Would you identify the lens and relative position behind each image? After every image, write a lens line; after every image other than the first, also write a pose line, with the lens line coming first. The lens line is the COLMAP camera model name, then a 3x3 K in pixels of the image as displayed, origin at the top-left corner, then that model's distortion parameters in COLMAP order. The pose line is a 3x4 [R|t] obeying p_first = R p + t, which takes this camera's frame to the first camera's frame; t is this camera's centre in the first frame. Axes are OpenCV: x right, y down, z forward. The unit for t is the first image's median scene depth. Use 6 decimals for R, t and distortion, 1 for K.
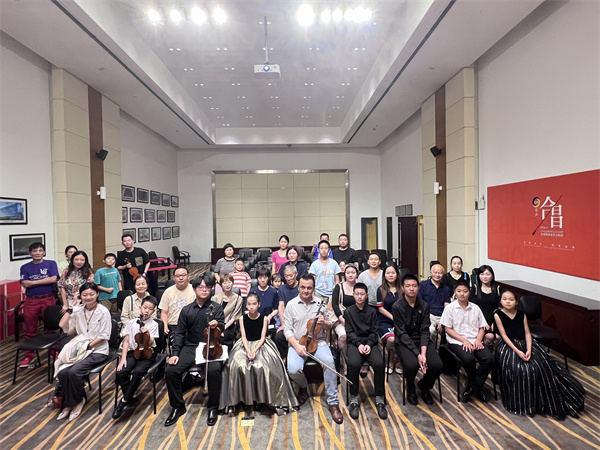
lens RADIAL K [[332.1, 0, 299.4], [0, 332.1, 223.2], [0, 0, 1]] dist [0.022085, -0.000336]
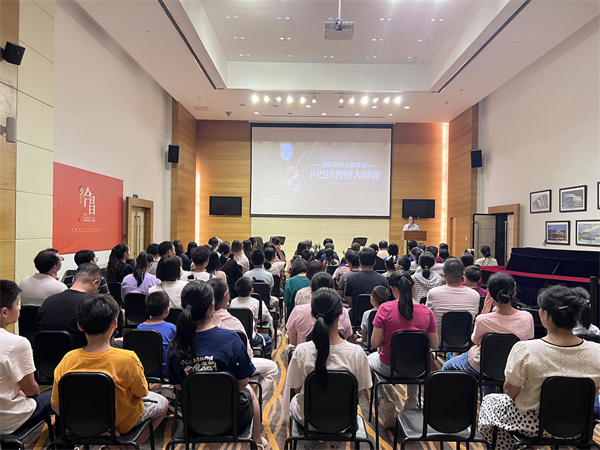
lens RADIAL K [[454.4, 0, 299.7], [0, 454.4, 226.1], [0, 0, 1]] dist [0.001412, 0.000334]
pose [[-0.999312, 0.000570, 0.037083, -0.036999], [0.000593, 1.000000, 0.000586, 0.039378], [-0.037083, 0.000608, -0.999312, 1.870188]]
